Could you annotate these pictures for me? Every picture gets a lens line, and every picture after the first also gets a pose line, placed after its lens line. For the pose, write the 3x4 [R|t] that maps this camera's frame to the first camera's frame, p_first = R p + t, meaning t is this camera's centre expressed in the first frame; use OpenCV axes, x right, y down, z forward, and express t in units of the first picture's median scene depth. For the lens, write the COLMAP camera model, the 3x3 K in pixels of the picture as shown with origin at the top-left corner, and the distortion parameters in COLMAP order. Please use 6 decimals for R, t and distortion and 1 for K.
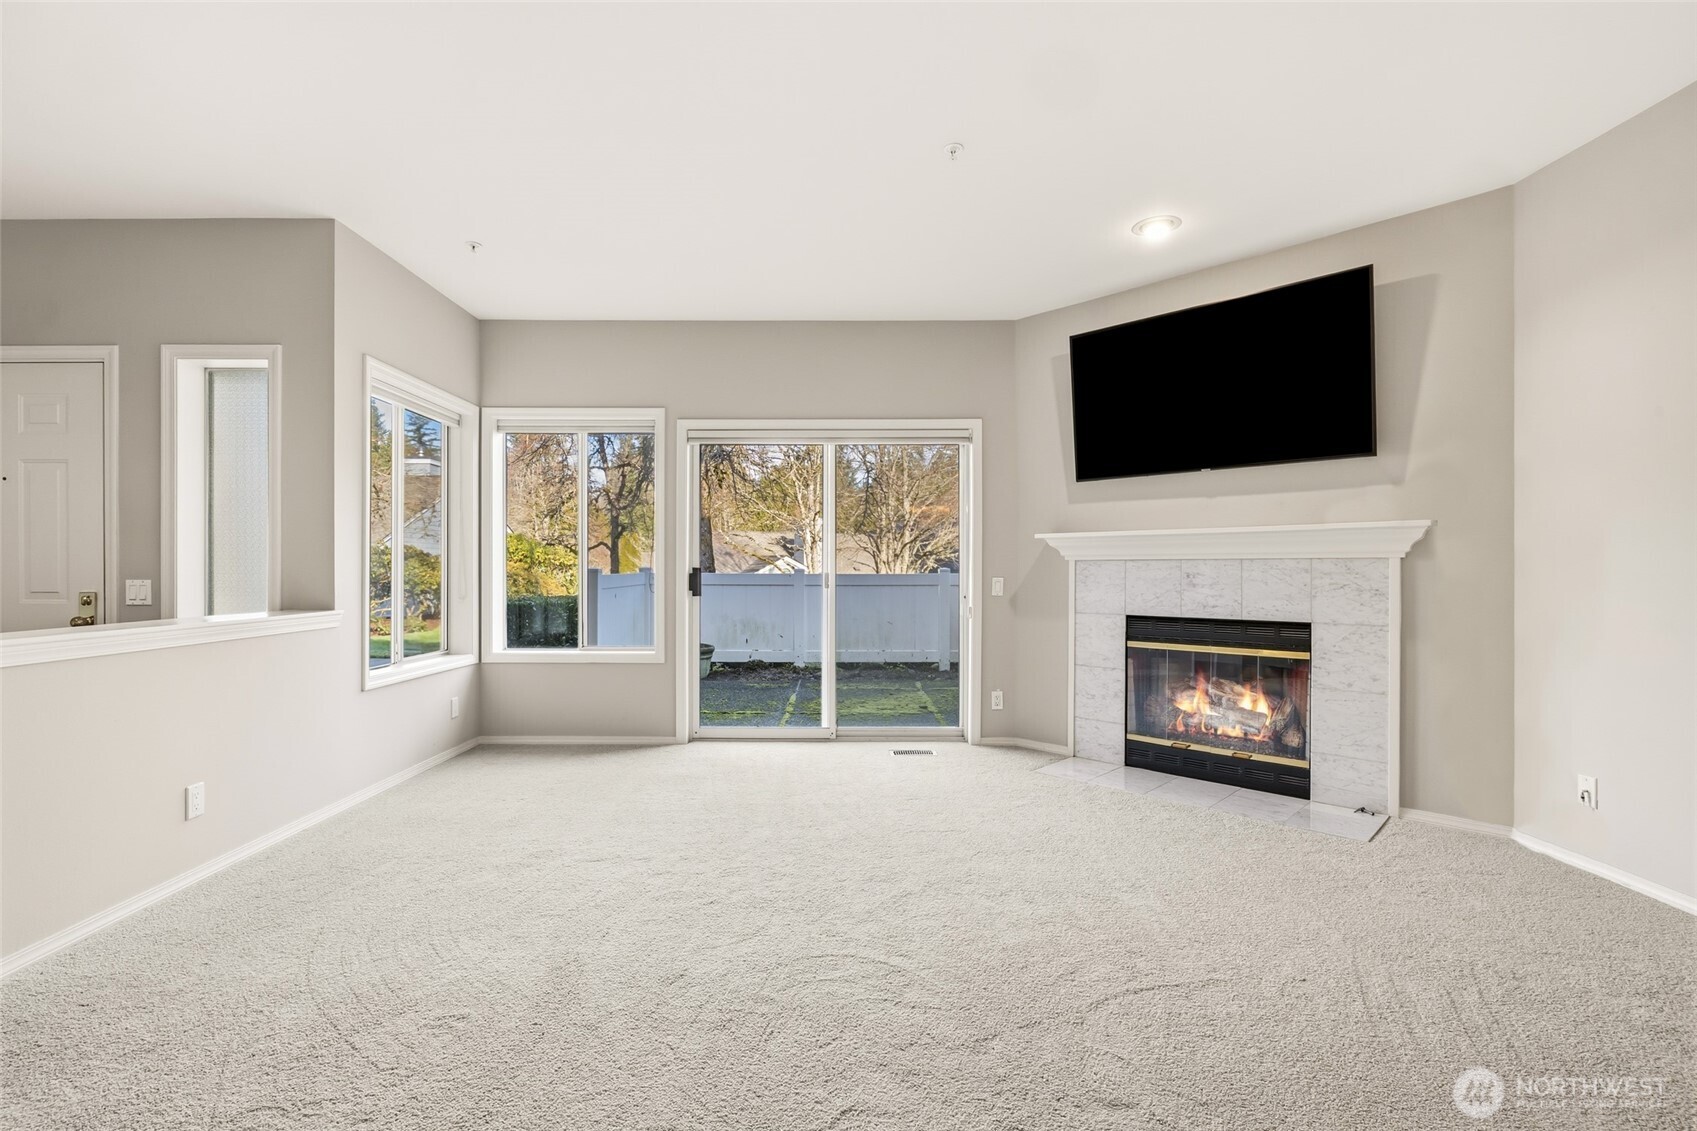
lens RADIAL K [[756.3, 0, 848.5], [0, 756.3, 565.5], [0, 0, 1]] dist [-0.008428, 0.000167]
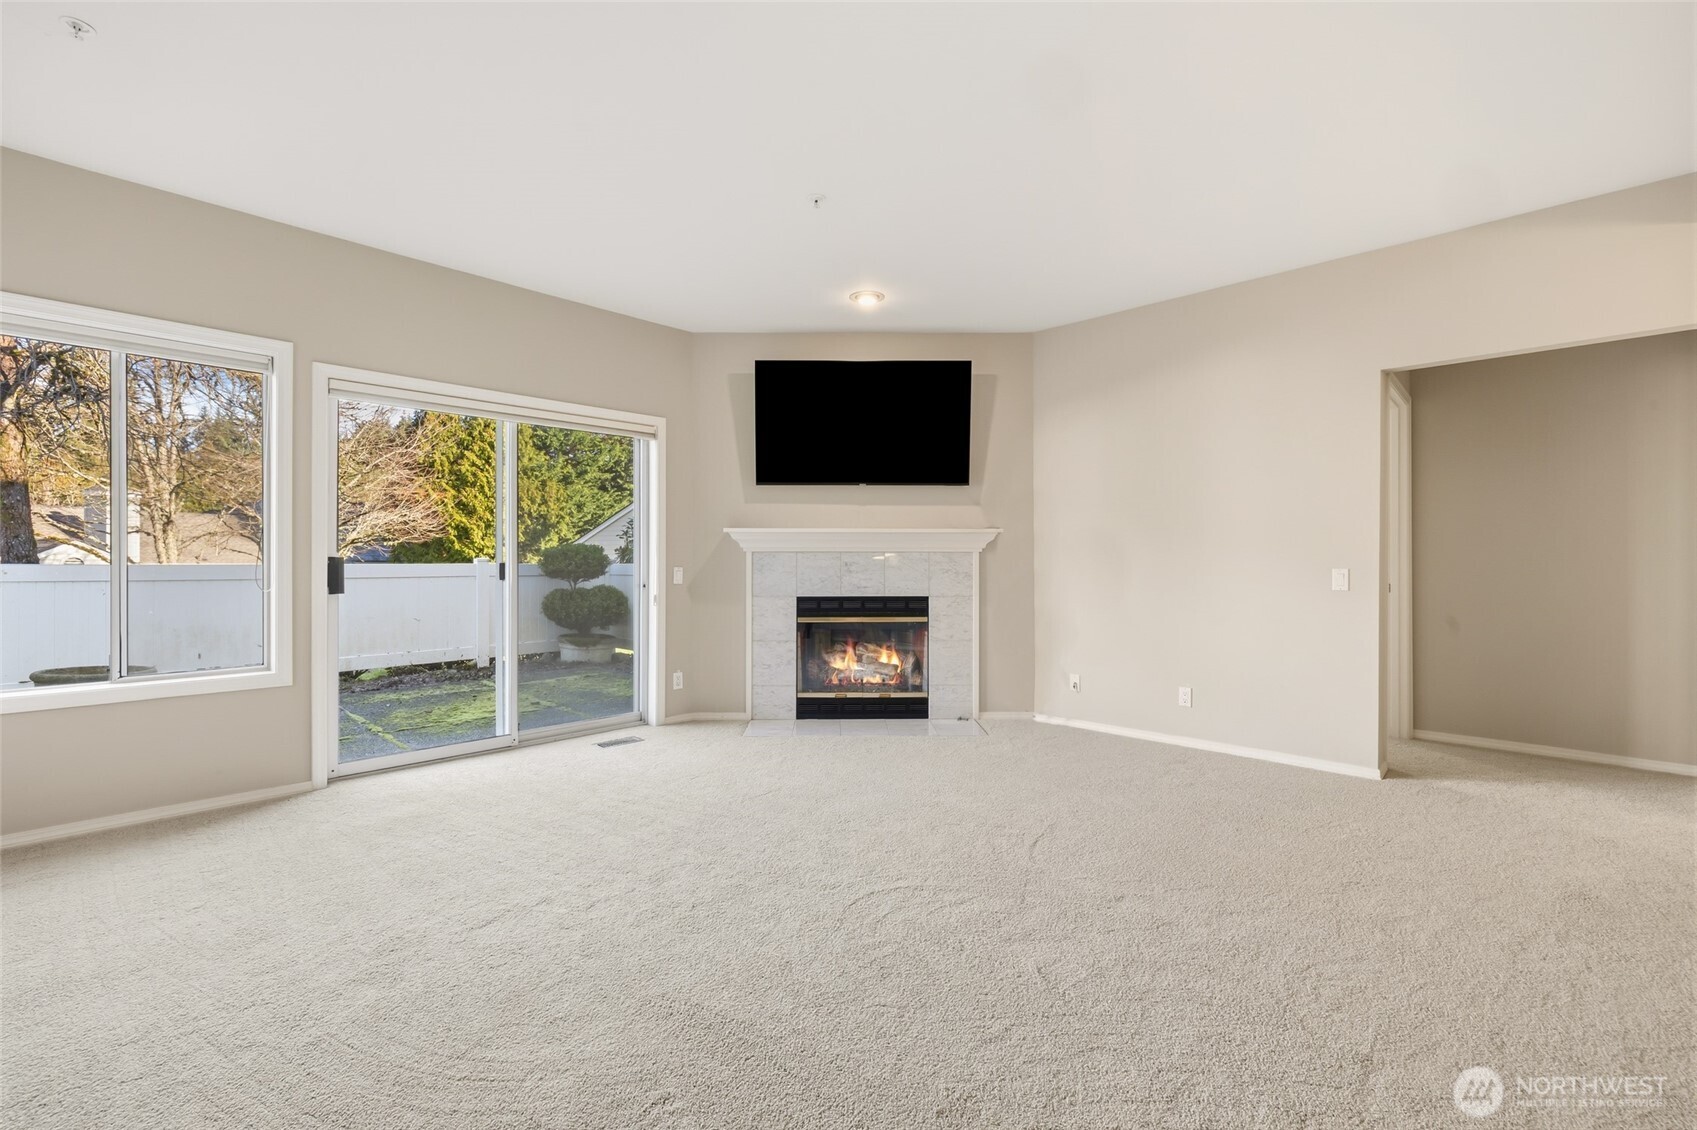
lens RADIAL K [[710.8, 0, 845.7], [0, 710.8, 558.7], [0, 0, 1]] dist [0.000481, 0.000294]
pose [[0.699237, 0.000363, 0.714890, -0.425666], [-0.003677, 0.999988, 0.003089, -0.000230], [-0.714881, -0.004789, 0.699230, 0.141118]]
